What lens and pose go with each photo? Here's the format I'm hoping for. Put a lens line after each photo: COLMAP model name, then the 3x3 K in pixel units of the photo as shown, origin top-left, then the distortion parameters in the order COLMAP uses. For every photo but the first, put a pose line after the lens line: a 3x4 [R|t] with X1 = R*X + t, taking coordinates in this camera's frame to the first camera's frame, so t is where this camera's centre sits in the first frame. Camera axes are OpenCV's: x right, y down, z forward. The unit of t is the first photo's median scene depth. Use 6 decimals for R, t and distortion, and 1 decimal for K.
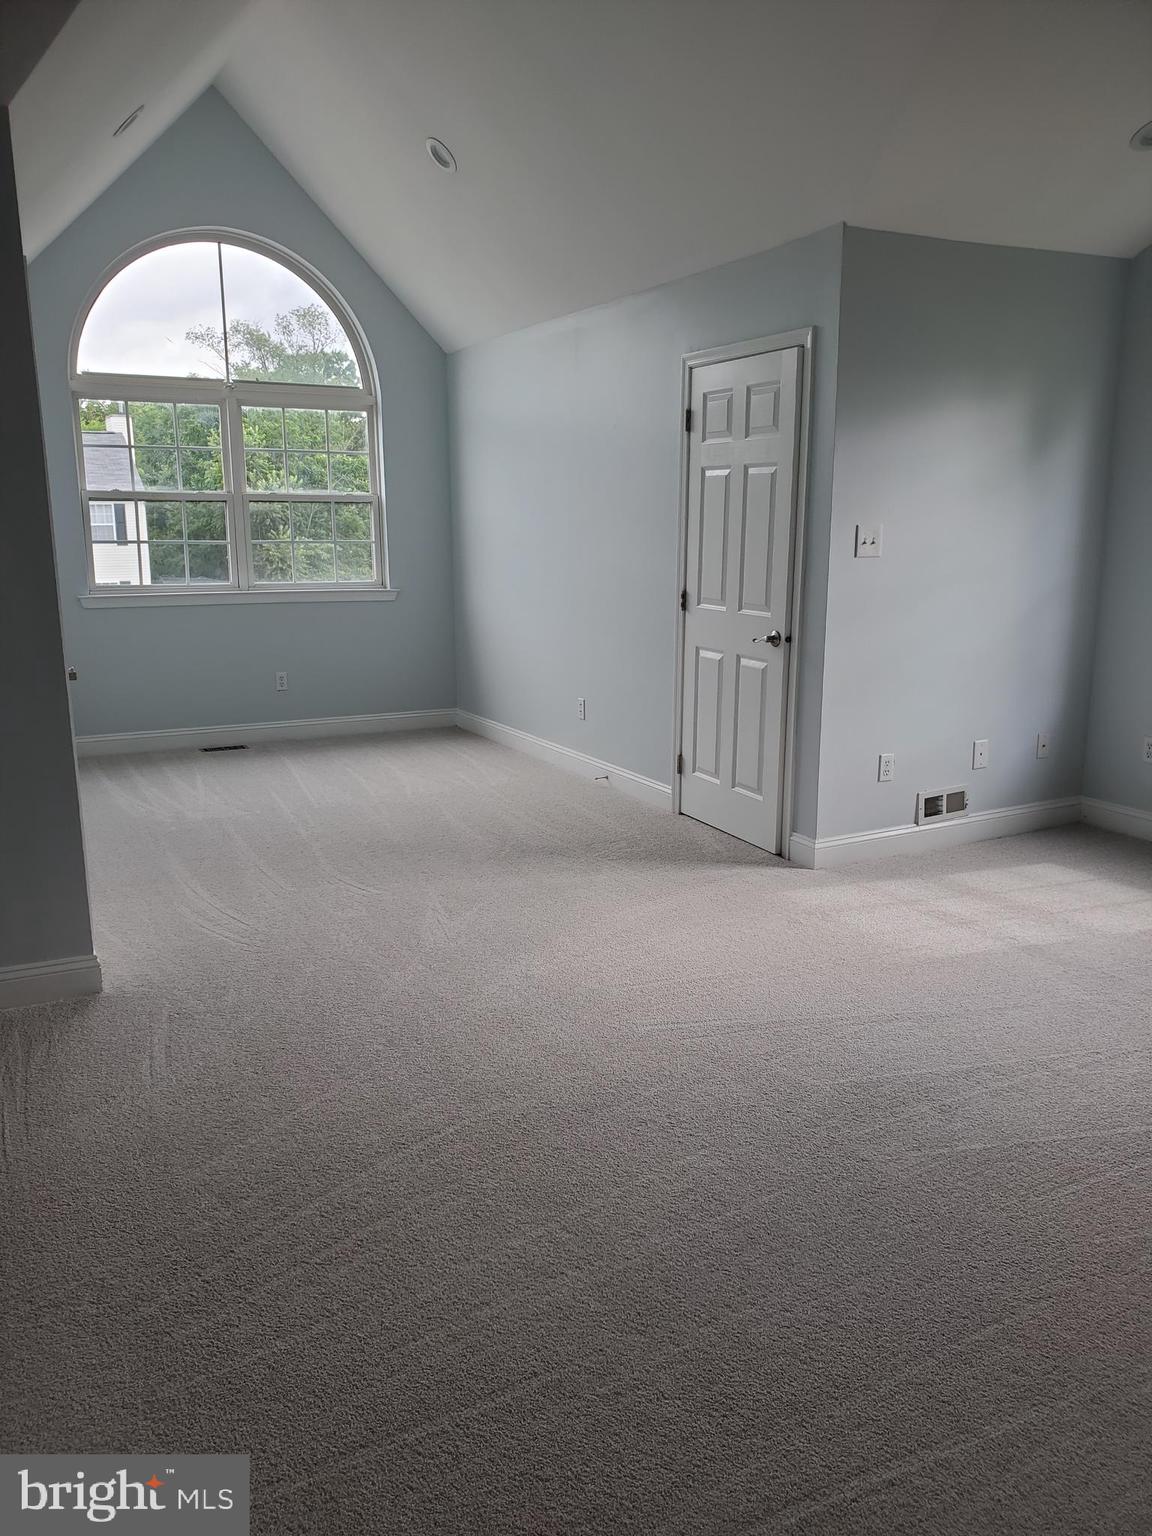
lens RADIAL K [[1173.1, 0, 600.3], [0, 1173.1, 805.6], [0, 0, 1]] dist [0.035704, -0.039293]
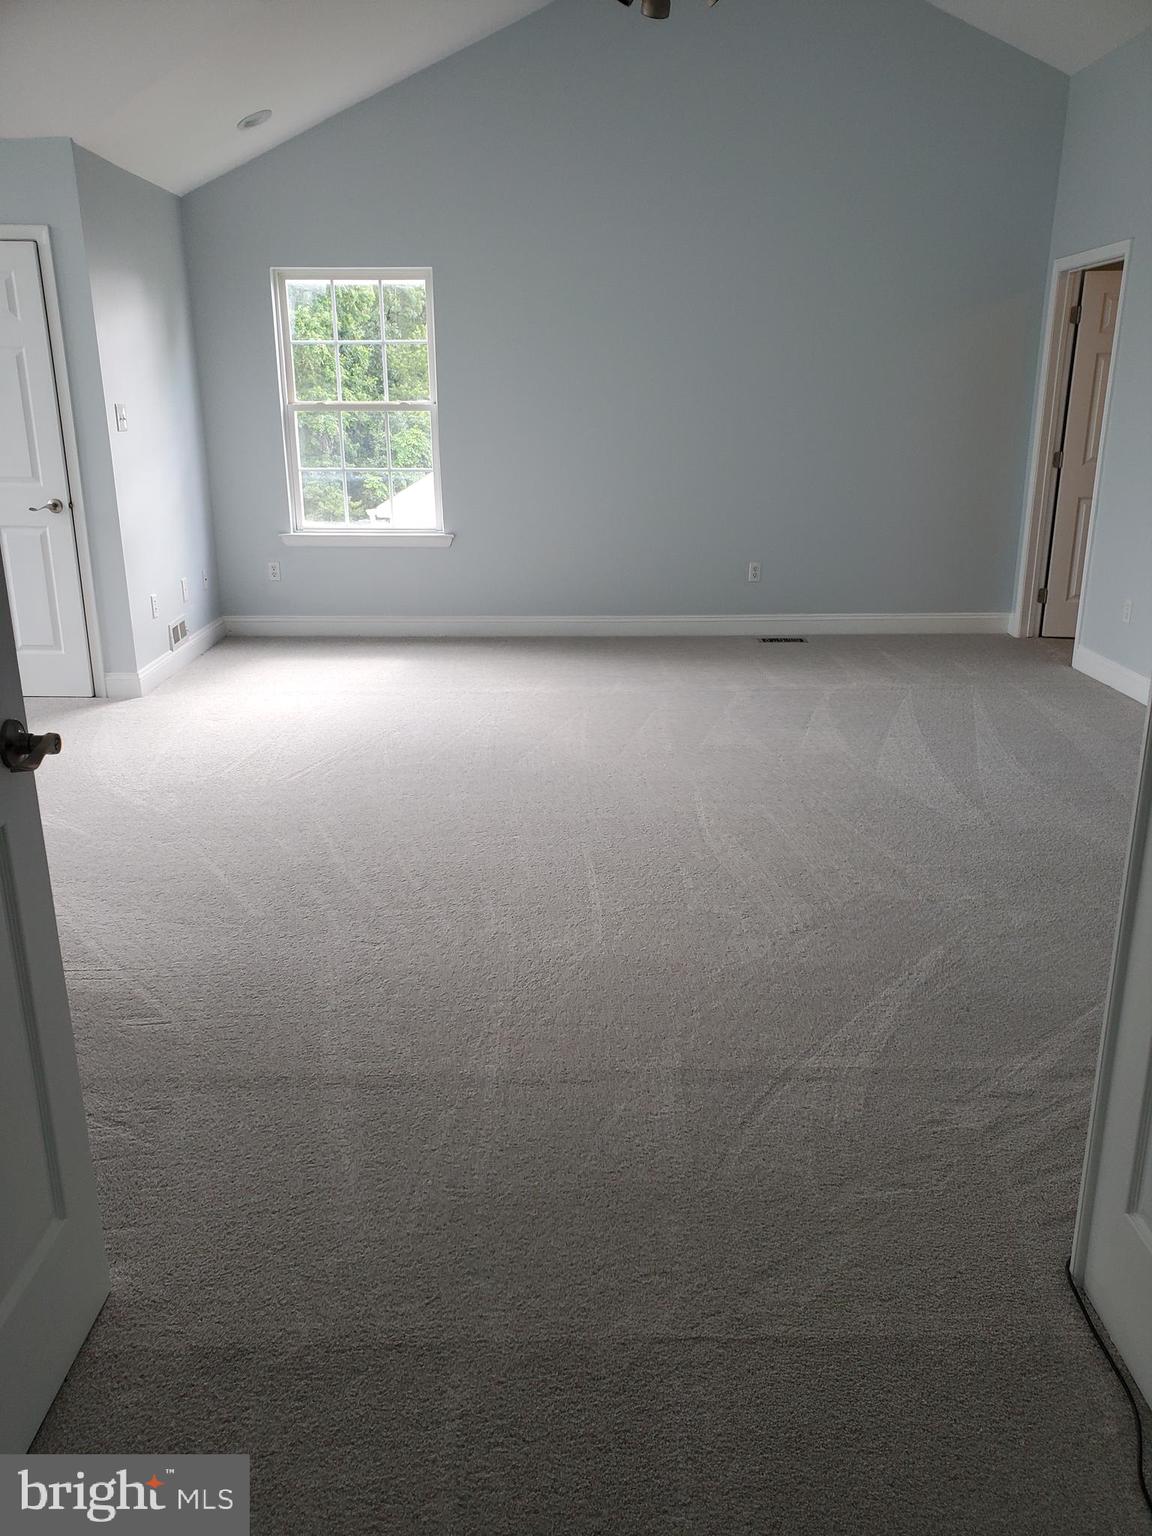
lens RADIAL K [[1173.1, 0, 602.4], [0, 1173.1, 784.7], [0, 0, 1]] dist [0.035704, -0.039293]
pose [[0.443224, -0.271502, 0.854306, -0.625726], [0.208612, 0.958104, 0.196259, 0.002669], [-0.871799, 0.091232, 0.481293, 0.017080]]
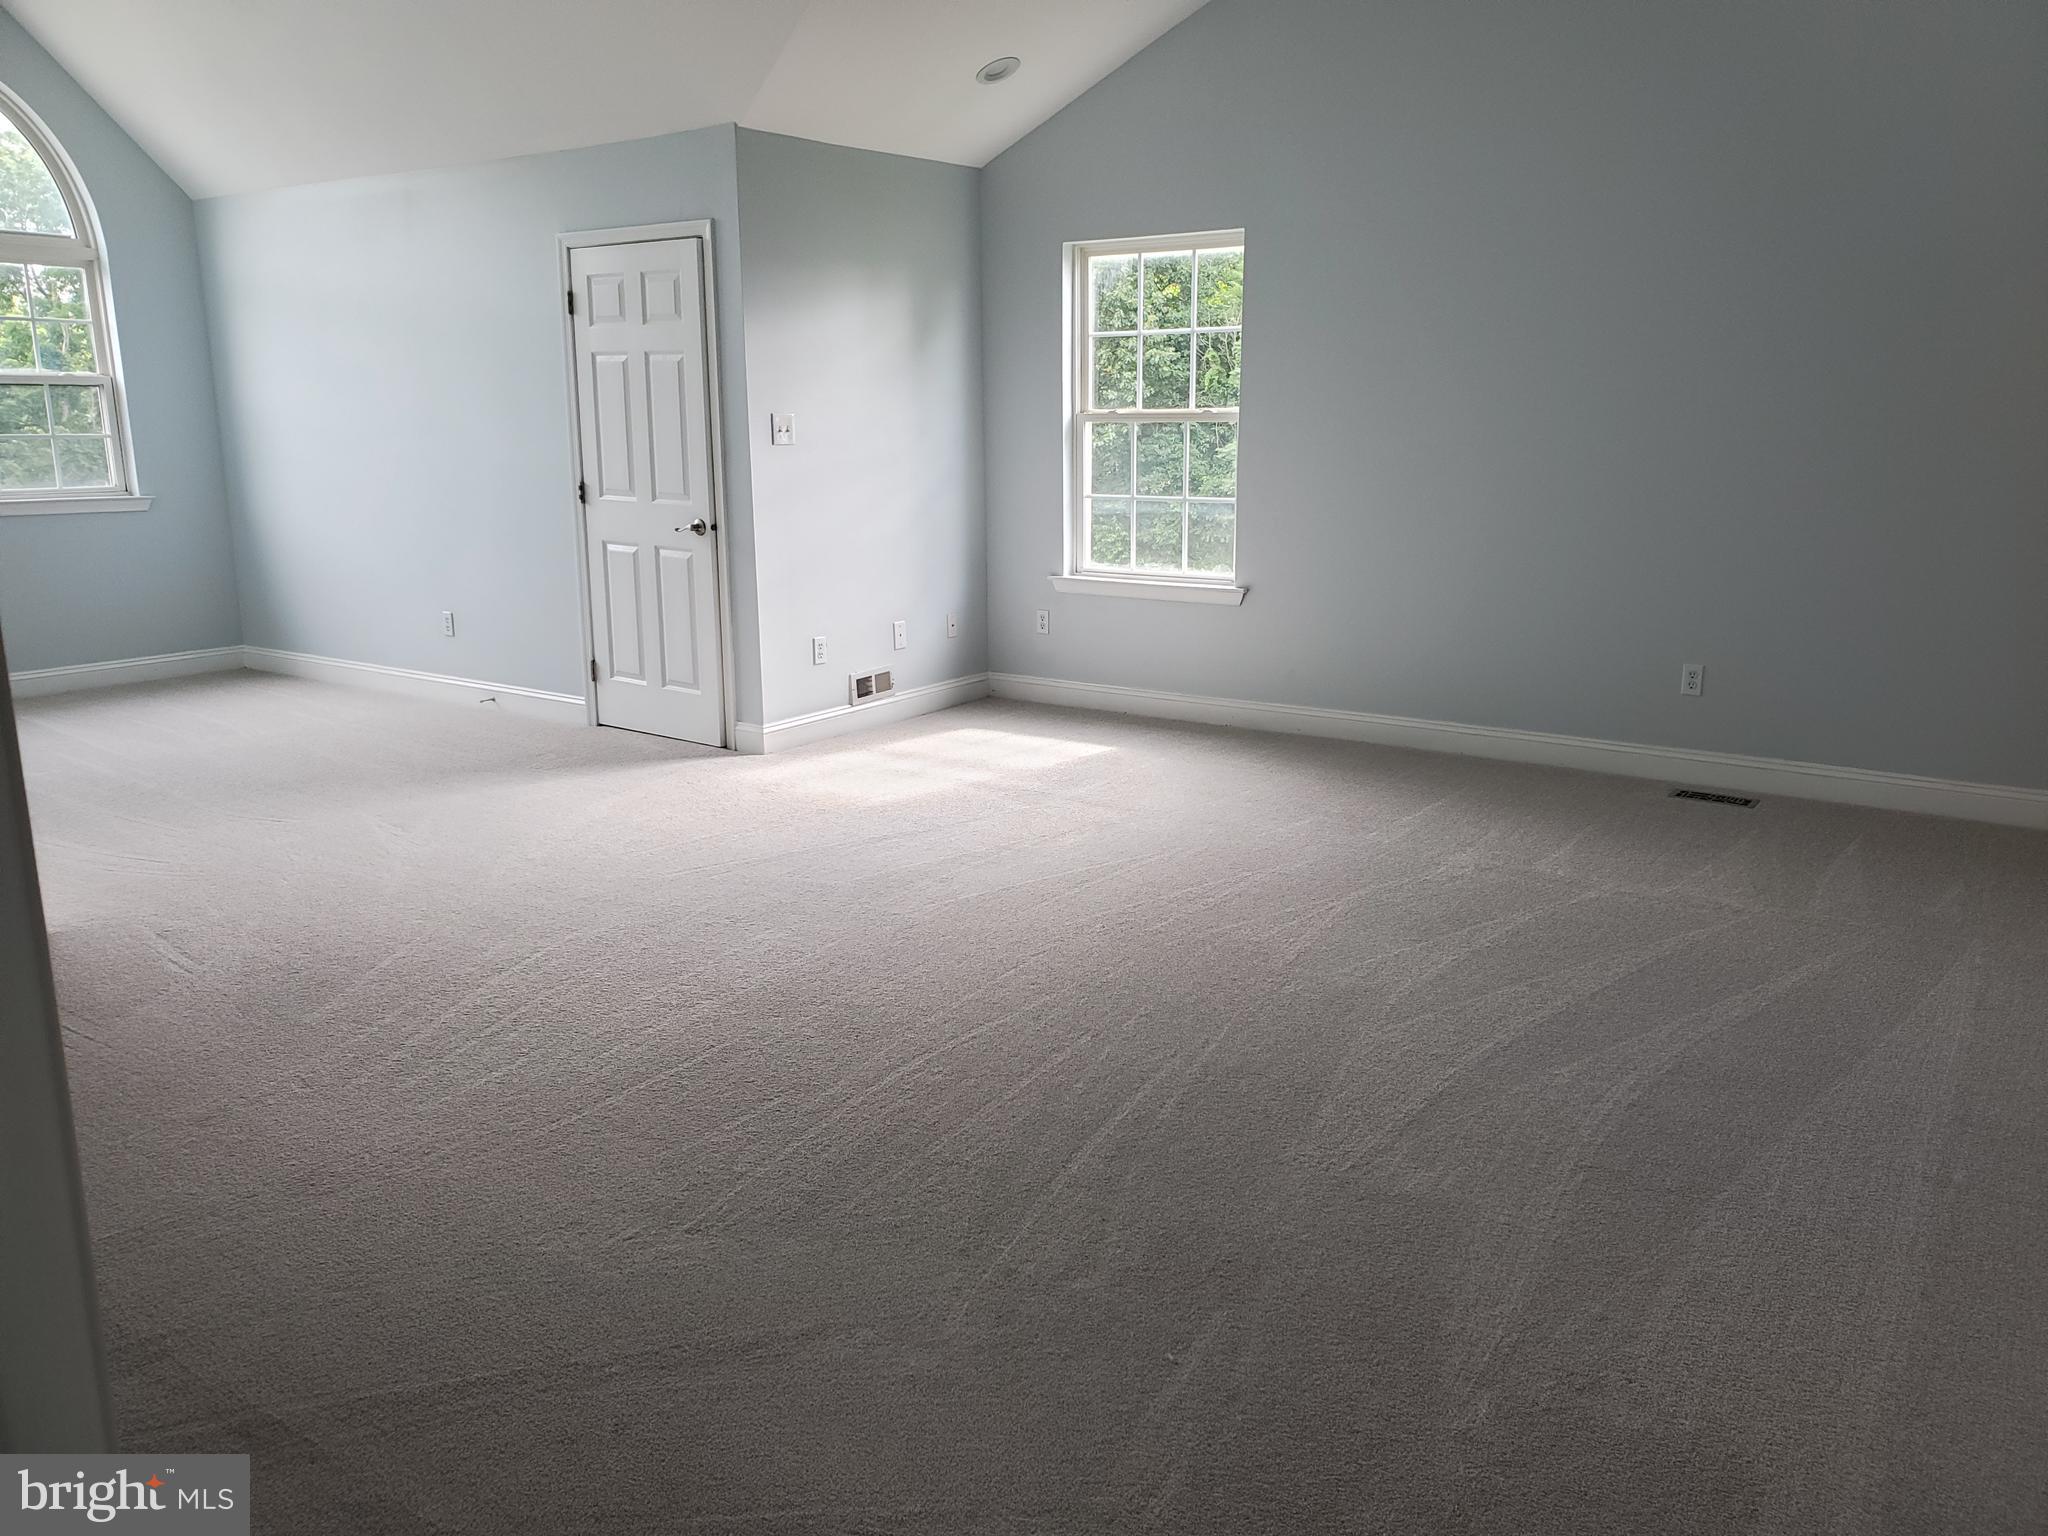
lens RADIAL K [[1564.1, 0, 1063.6], [0, 1564.1, 770.1], [0, 0, 1]] dist [0.035704, -0.039293]
pose [[0.888779, -0.103526, 0.446491, -0.179763], [0.109335, 0.993922, 0.012817, 0.074135], [-0.445104, 0.037426, 0.894696, -0.296405]]
